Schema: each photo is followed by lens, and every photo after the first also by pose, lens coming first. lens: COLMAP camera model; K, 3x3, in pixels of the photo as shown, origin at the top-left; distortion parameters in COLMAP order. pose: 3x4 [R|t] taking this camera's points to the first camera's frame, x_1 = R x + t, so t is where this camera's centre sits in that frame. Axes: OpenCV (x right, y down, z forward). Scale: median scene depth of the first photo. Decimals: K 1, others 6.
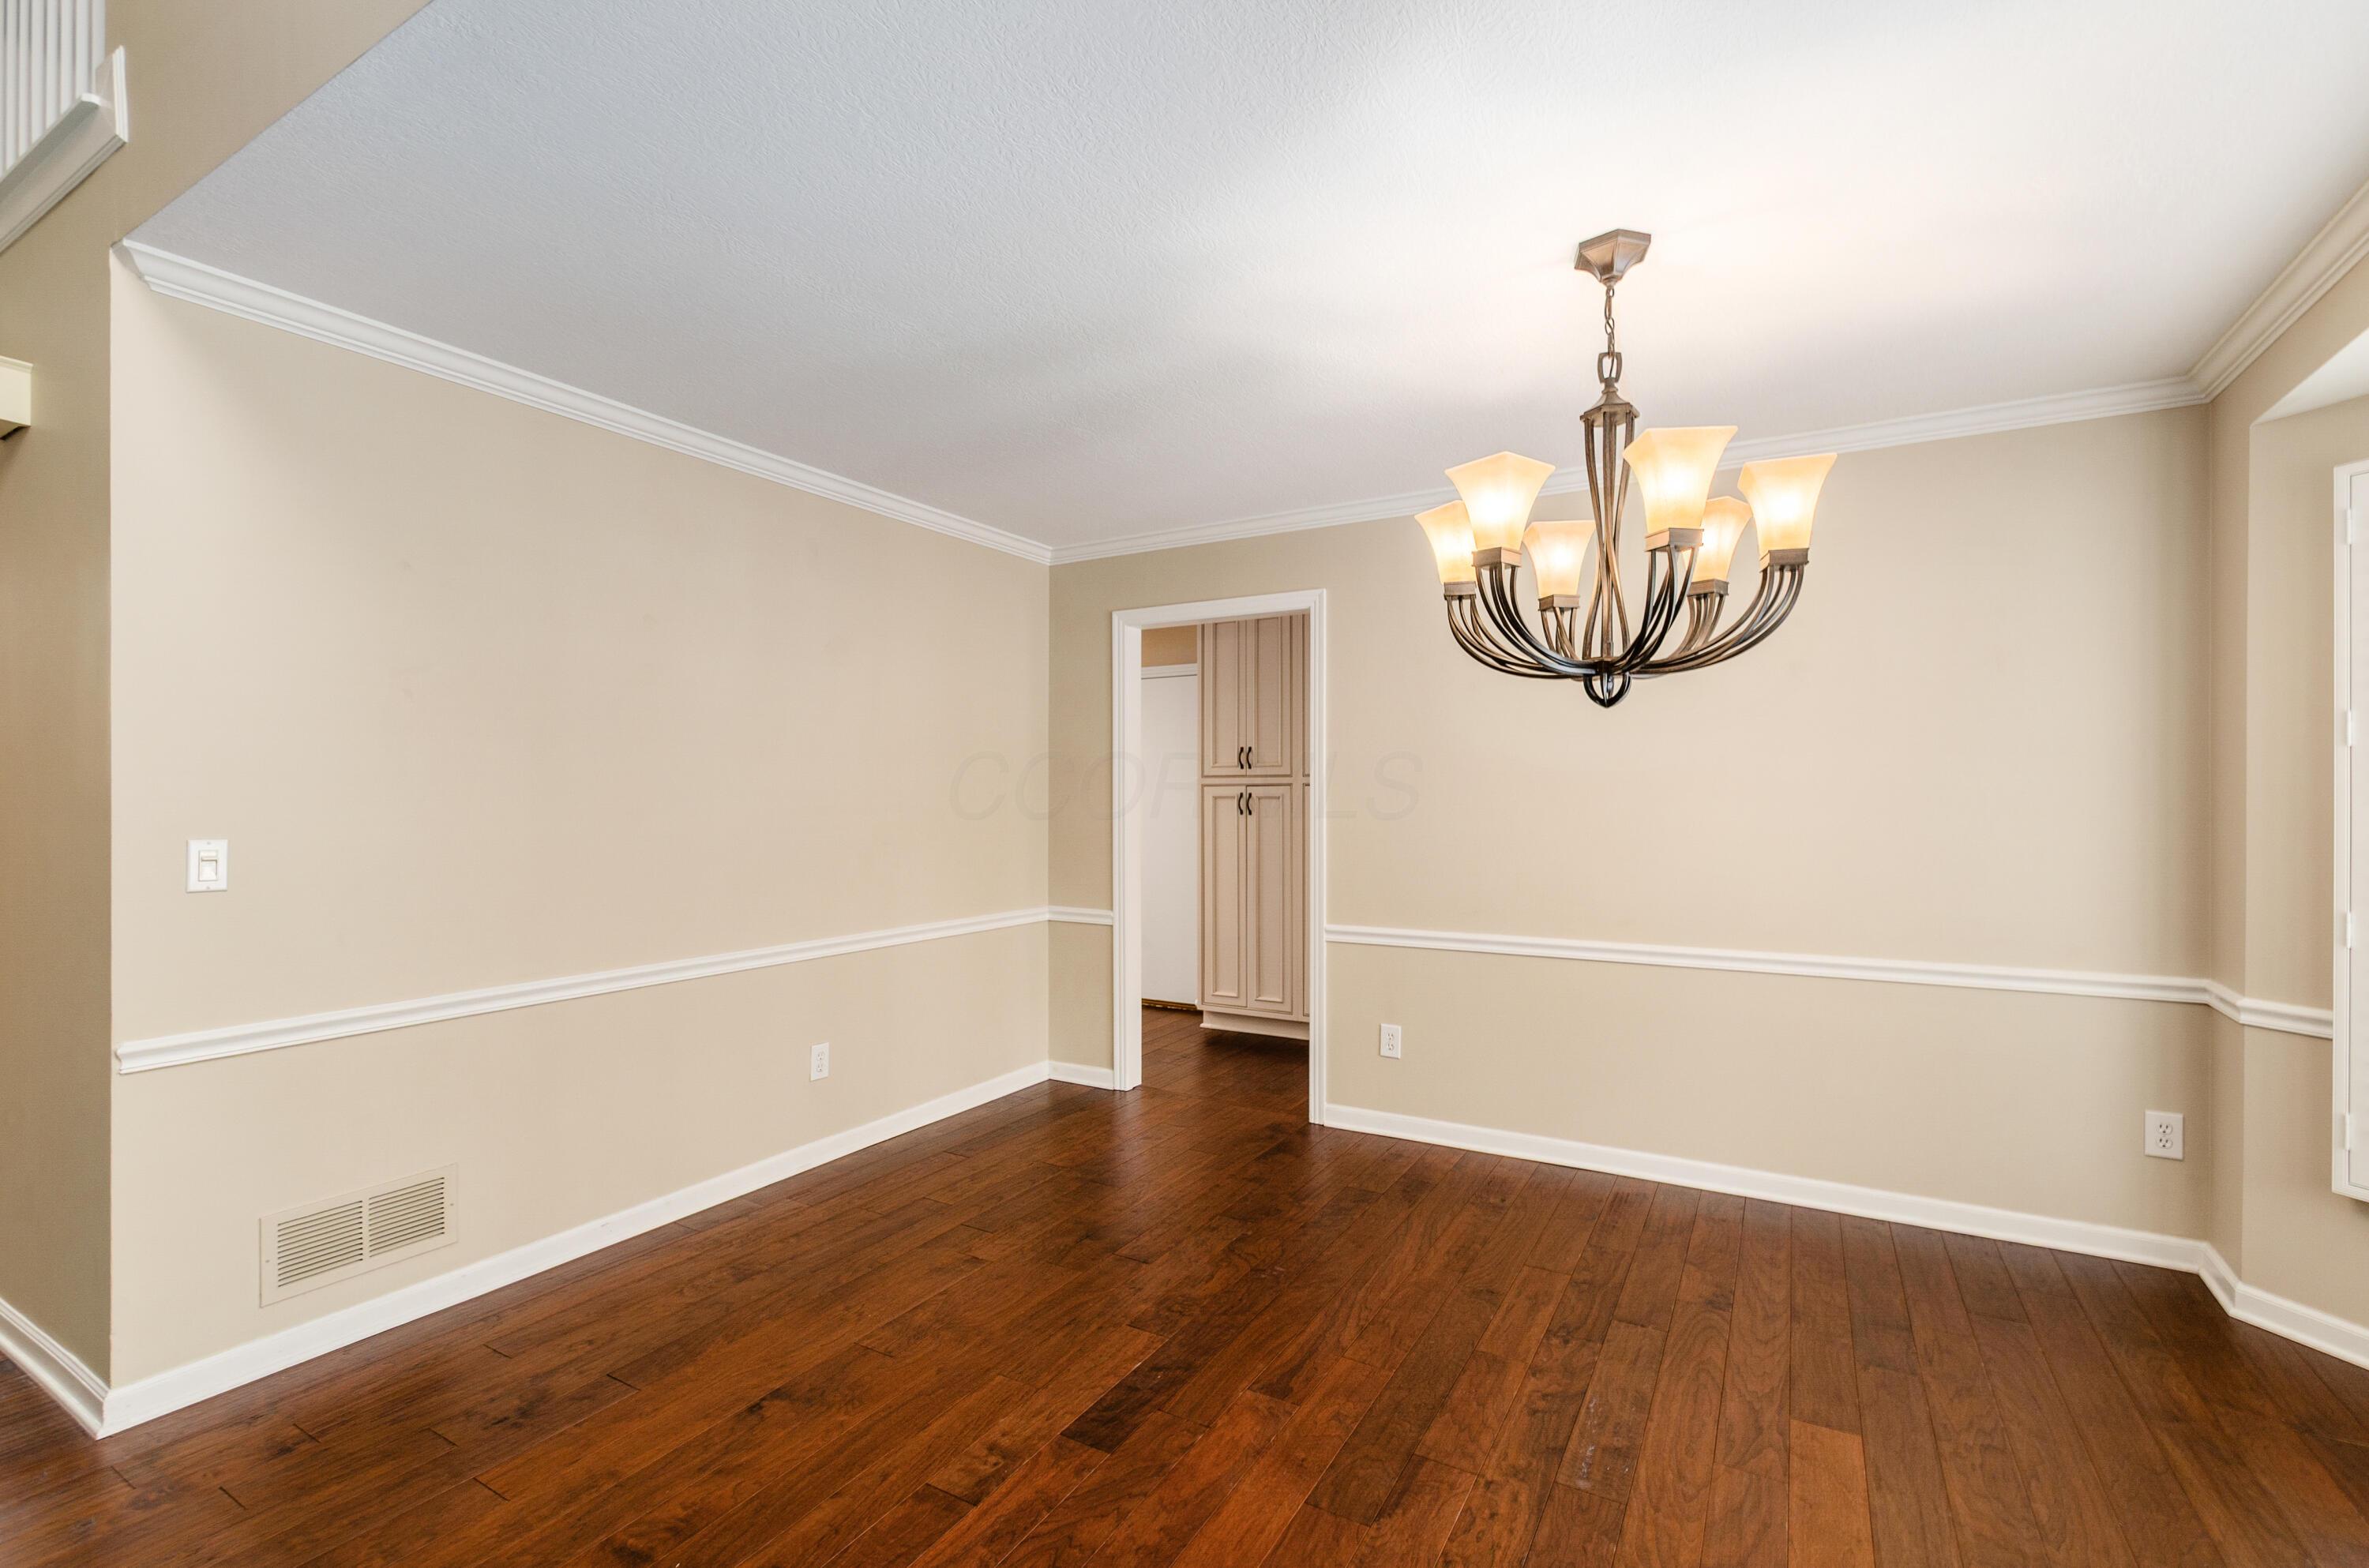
lens RADIAL K [[1045.5, 0, 1178.3], [0, 1045.5, 792.9], [0, 0, 1]] dist [0.004492, 0.001288]
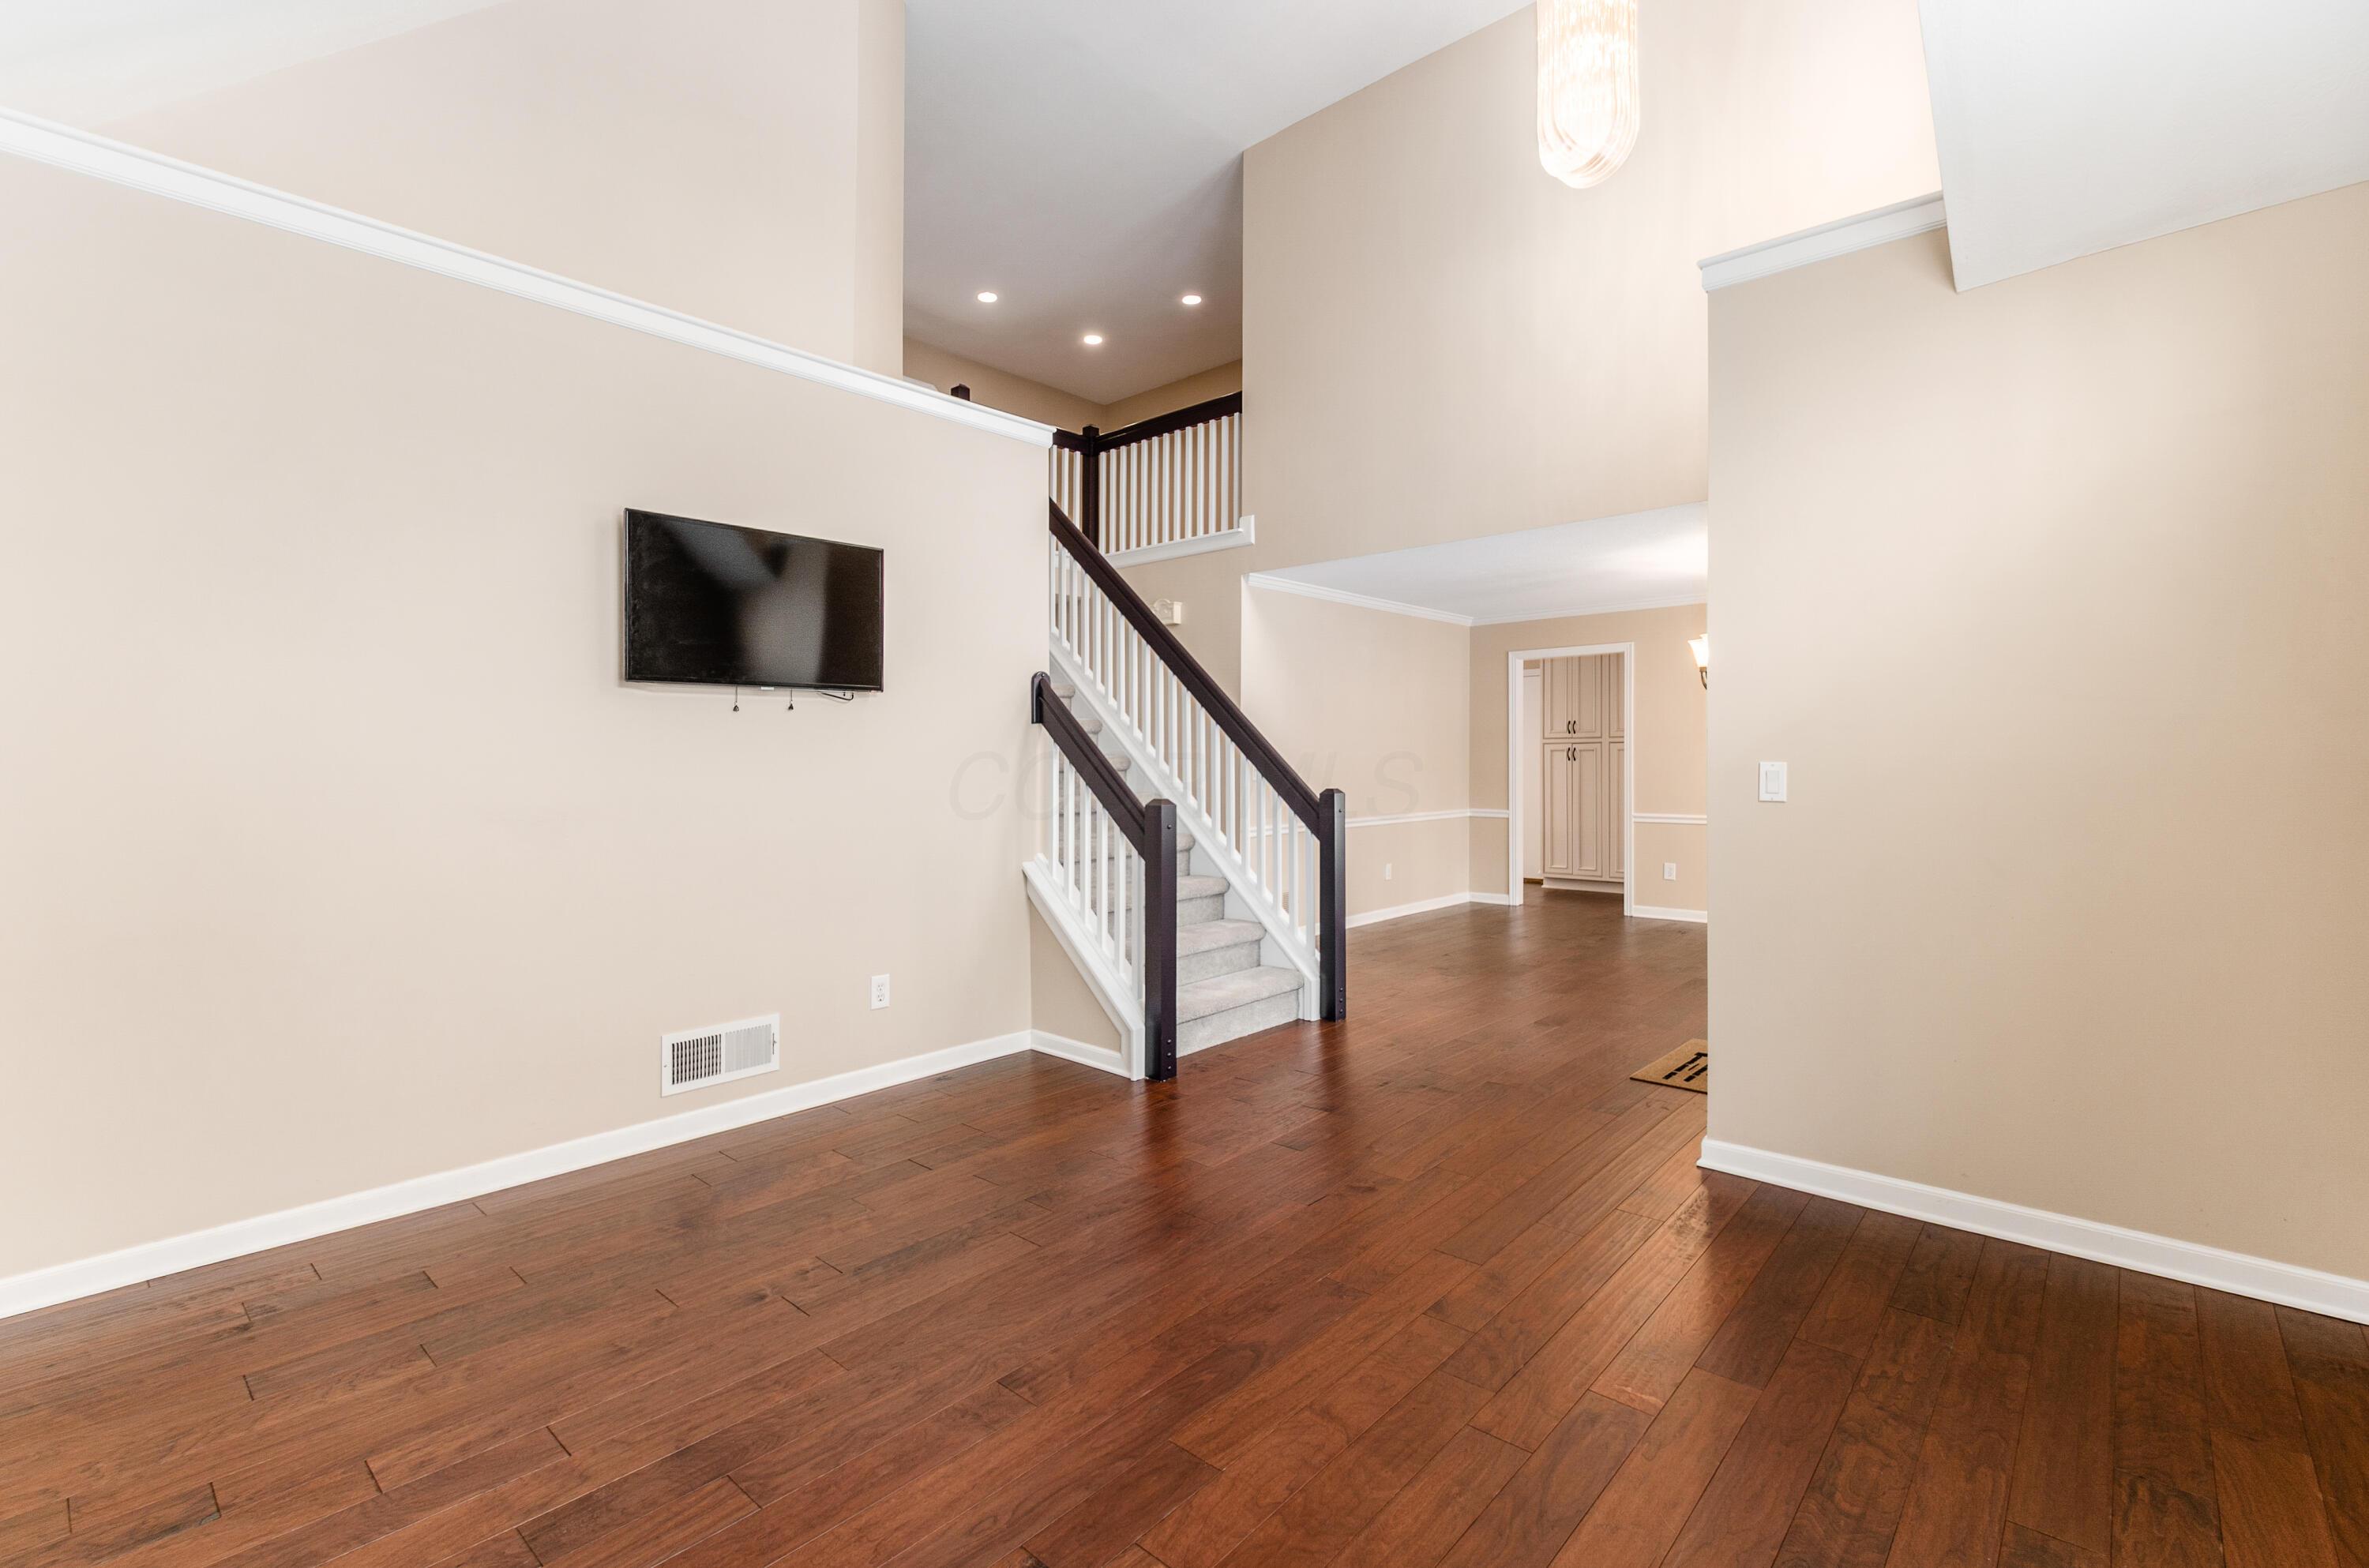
lens RADIAL K [[1045.5, 0, 1179.2], [0, 1045.5, 772.8], [0, 0, 1]] dist [0.004492, 0.001288]
pose [[0.978555, -0.005319, -0.205915, -0.248497], [0.008705, 0.999841, 0.015541, 0.010395], [0.205800, -0.017000, 0.978446, -0.944496]]
